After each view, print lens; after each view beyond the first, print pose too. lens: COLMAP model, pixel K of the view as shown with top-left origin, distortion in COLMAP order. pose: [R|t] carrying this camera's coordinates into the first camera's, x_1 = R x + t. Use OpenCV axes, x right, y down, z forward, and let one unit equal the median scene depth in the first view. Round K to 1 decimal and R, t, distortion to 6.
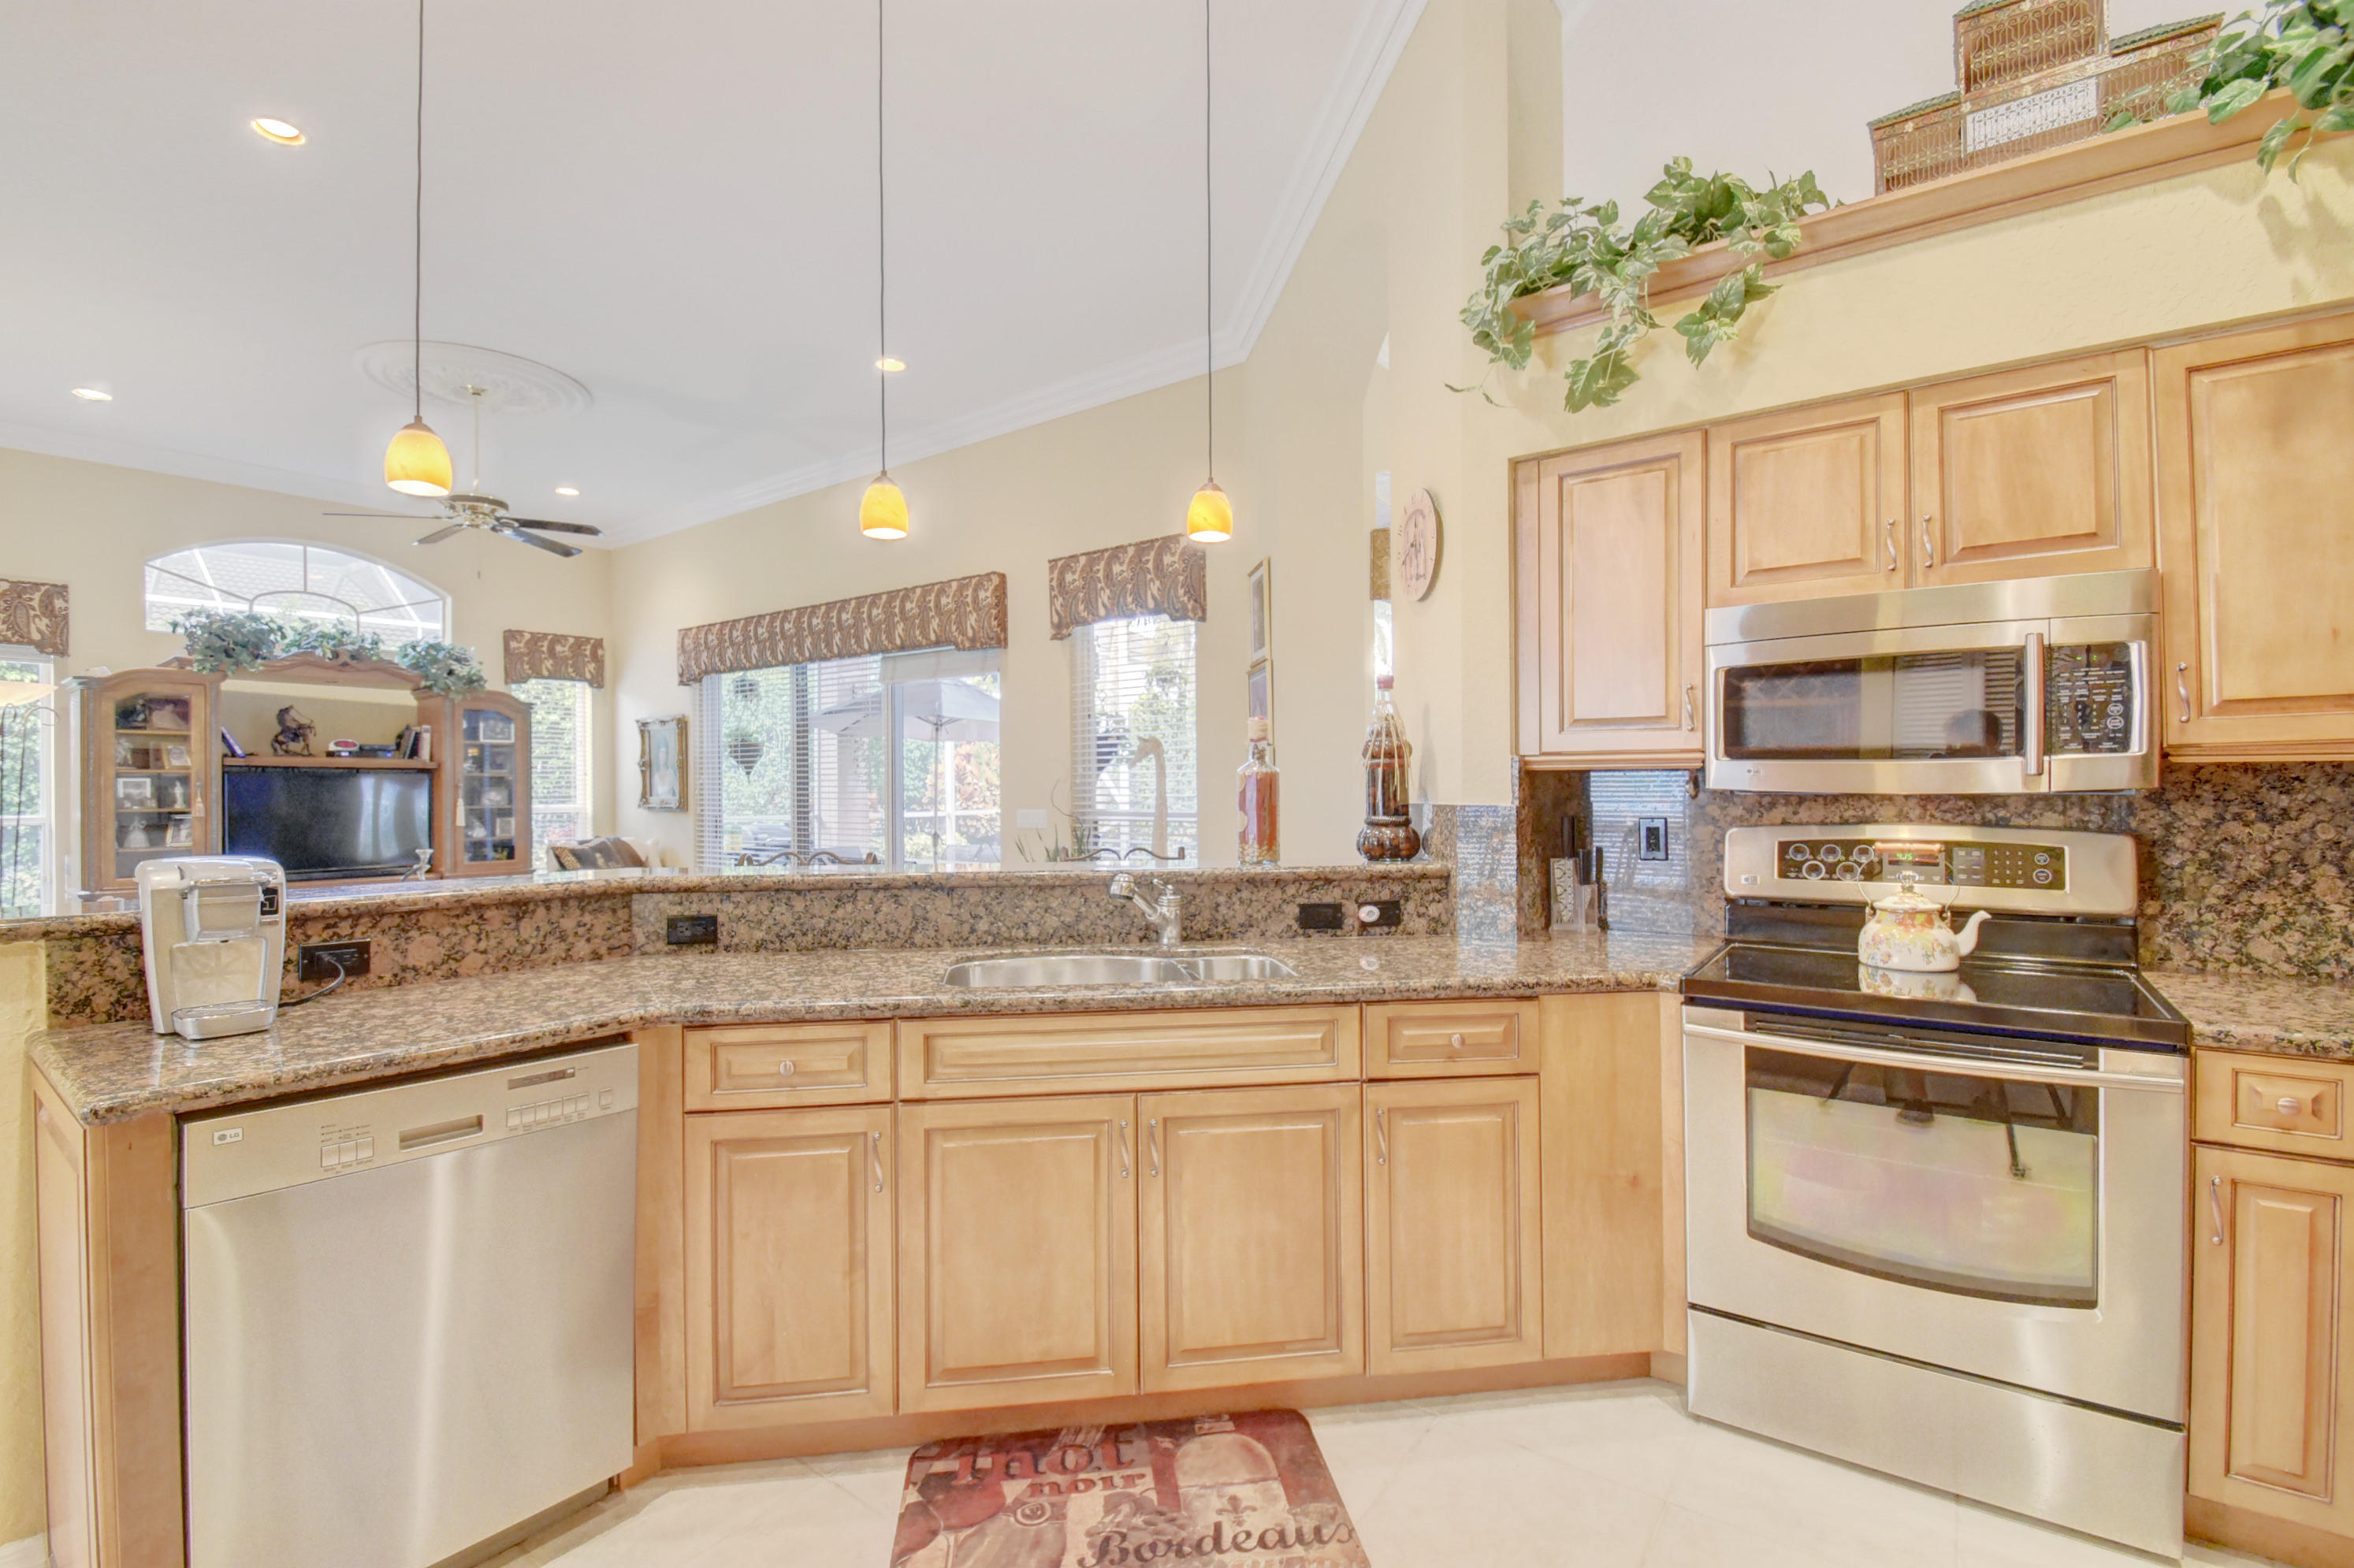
lens RADIAL K [[1034.1, 0, 1166.2], [0, 1034.1, 788.9], [0, 0, 1]] dist [0.009901, -0.014861]
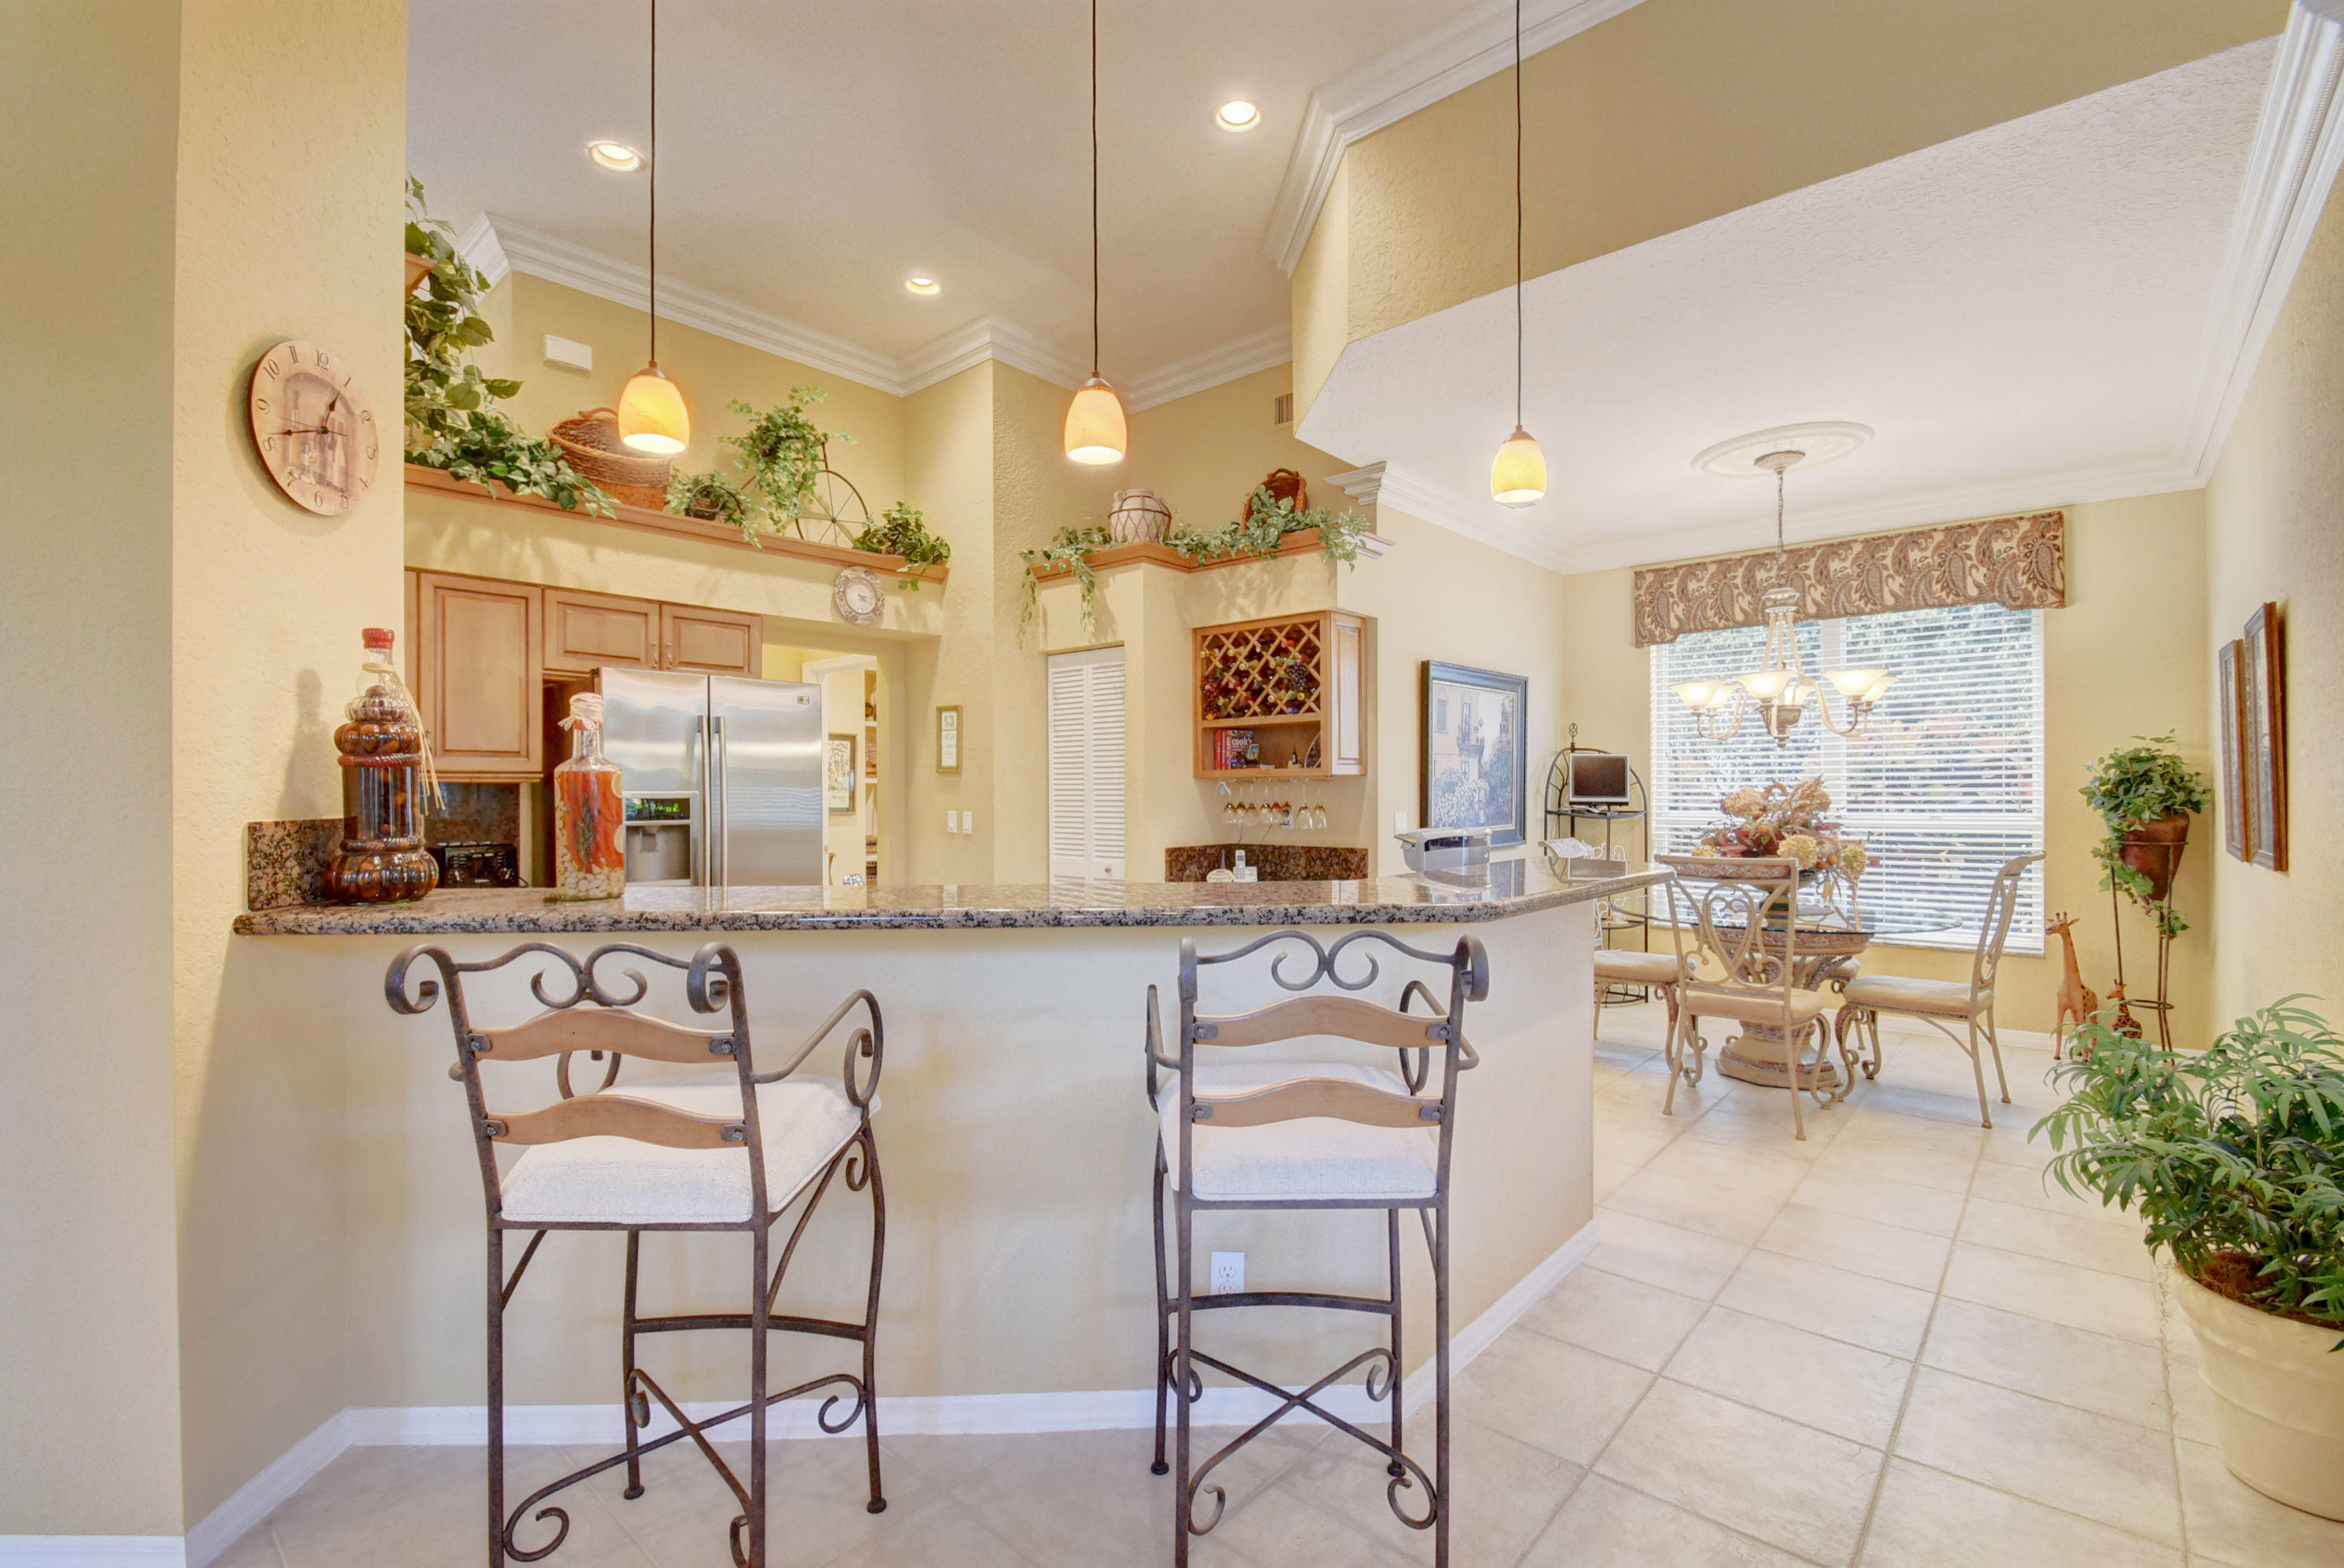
lens RADIAL K [[1034.0, 0, 1162.7], [0, 1034.0, 786.2], [0, 0, 1]] dist [-0.000405, -0.015676]
pose [[-0.996764, 0.010055, 0.079754, -0.167949], [0.009966, 0.999949, -0.001514, -0.000313], [-0.079765, -0.000714, -0.996813, 0.777167]]
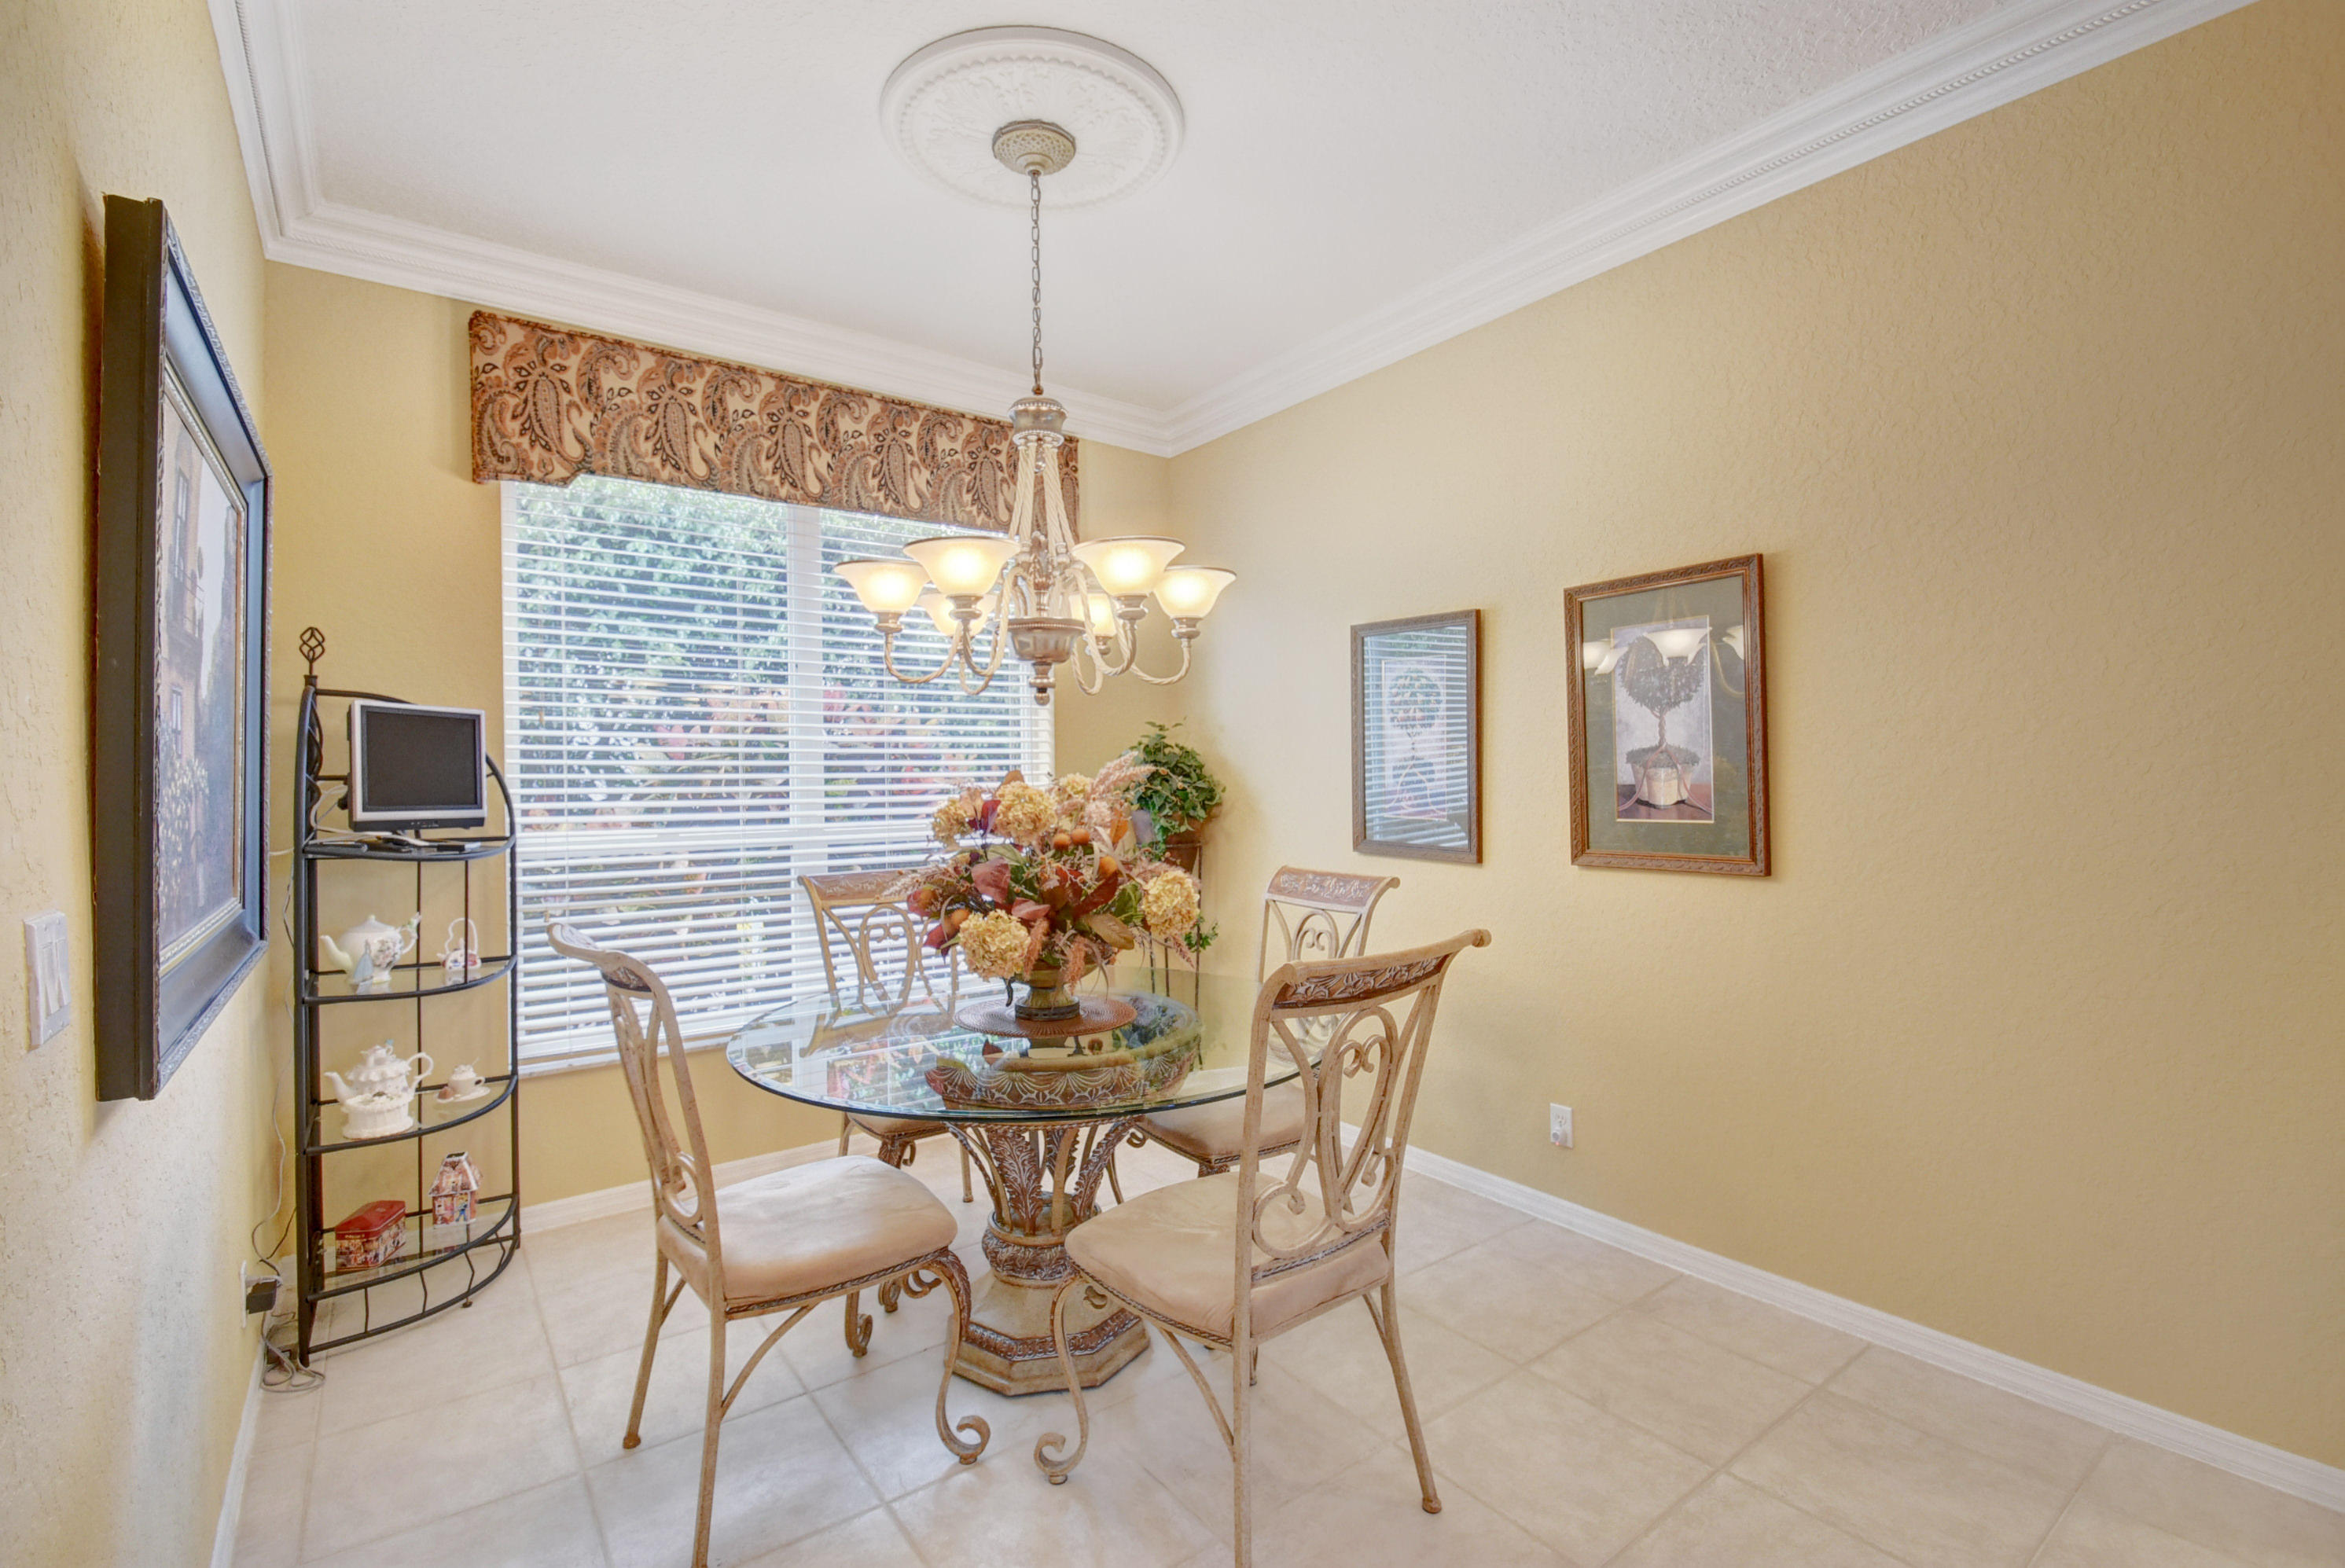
lens RADIAL K [[1034.5, 0, 1163.2], [0, 1034.5, 786.2], [0, 0, 1]] dist [-0.000405, -0.015676]
pose [[-0.282226, 0.014595, -0.959237, -0.195429], [0.008584, 0.999883, 0.012688, 0.001071], [0.959309, -0.004653, -0.282318, 0.136403]]
